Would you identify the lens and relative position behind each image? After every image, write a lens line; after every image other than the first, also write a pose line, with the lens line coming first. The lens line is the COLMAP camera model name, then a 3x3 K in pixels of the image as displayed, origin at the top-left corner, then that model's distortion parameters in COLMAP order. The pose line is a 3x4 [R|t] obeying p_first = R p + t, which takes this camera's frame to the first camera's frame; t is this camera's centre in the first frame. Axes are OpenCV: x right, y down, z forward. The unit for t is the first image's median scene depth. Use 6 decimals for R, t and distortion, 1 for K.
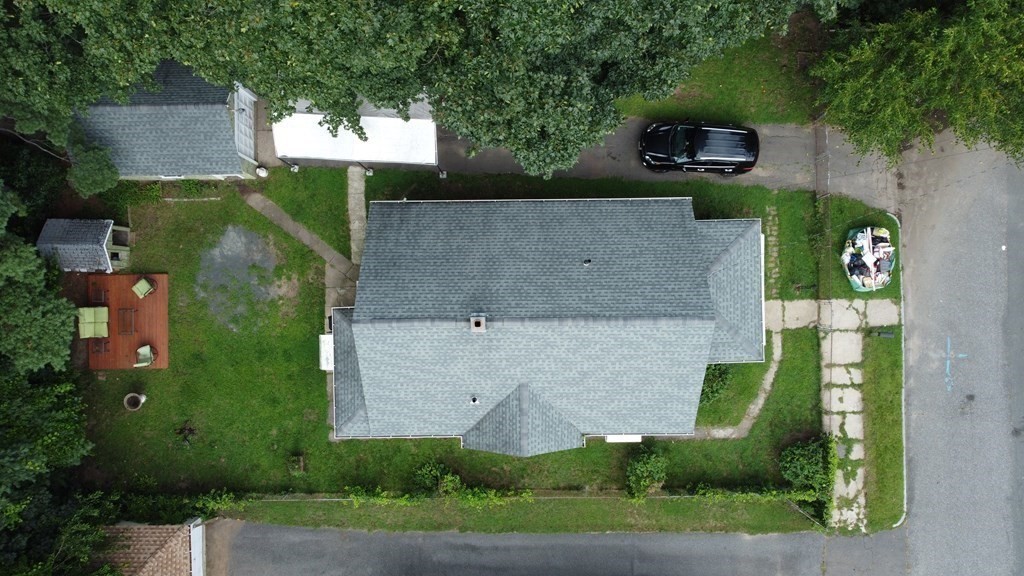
lens RADIAL K [[771.7, 0, 509.0], [0, 771.7, 292.9], [0, 0, 1]] dist [0.000992, -0.005933]
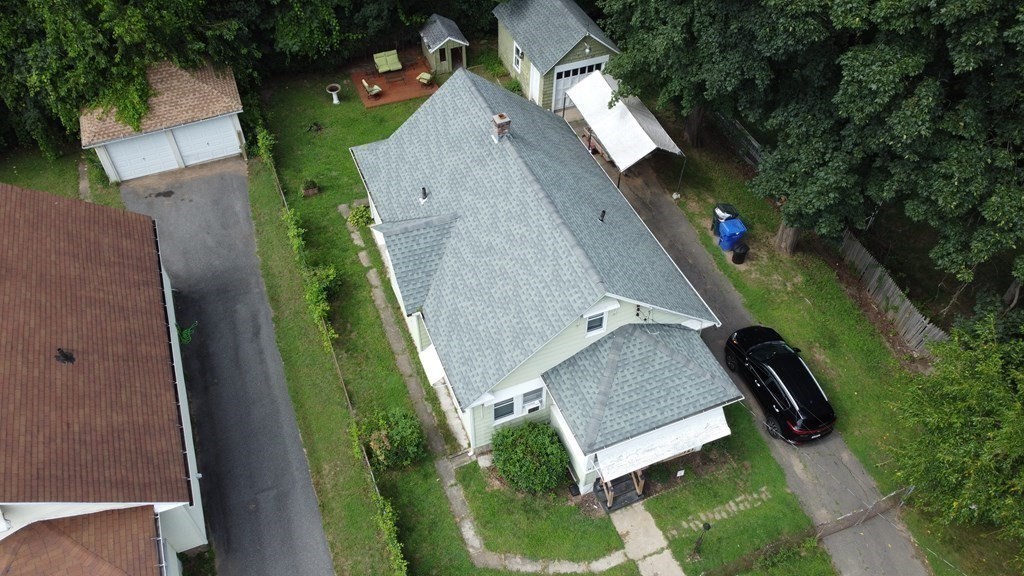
lens RADIAL K [[771.7, 0, 516.1], [0, 771.7, 285.0], [0, 0, 1]] dist [0.000992, -0.005933]
pose [[0.371386, 0.688920, -0.622464, 0.586225], [-0.928476, 0.273990, -0.250722, 0.259777], [-0.002179, 0.671058, 0.741402, 0.293618]]
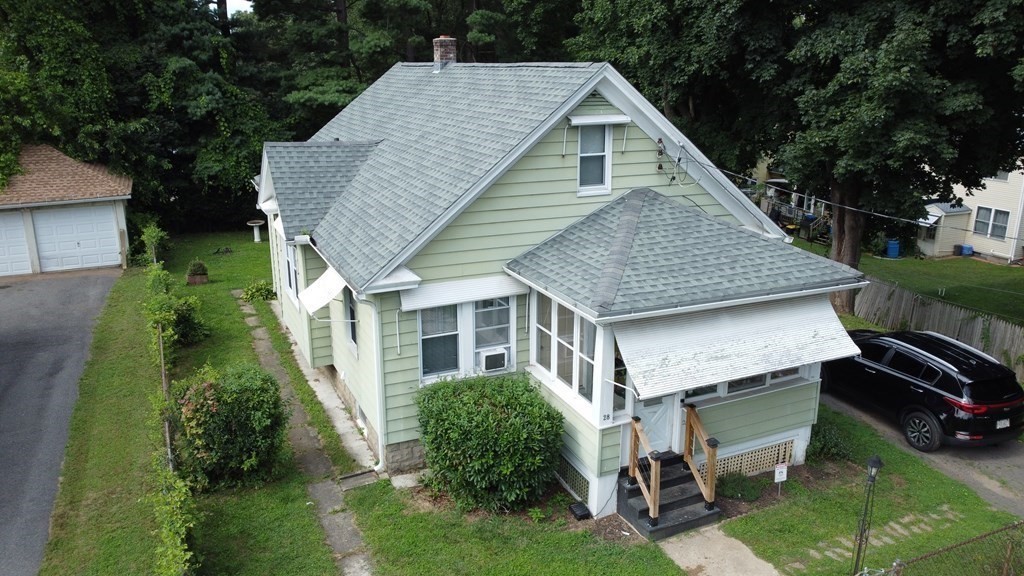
lens RADIAL K [[771.7, 0, 514.2], [0, 771.7, 288.3], [0, 0, 1]] dist [0.000992, -0.005933]
pose [[0.411118, 0.249893, -0.876662, 0.567299], [-0.911575, 0.116545, -0.394269, 0.238483], [0.003645, 0.961234, 0.275710, 0.785117]]
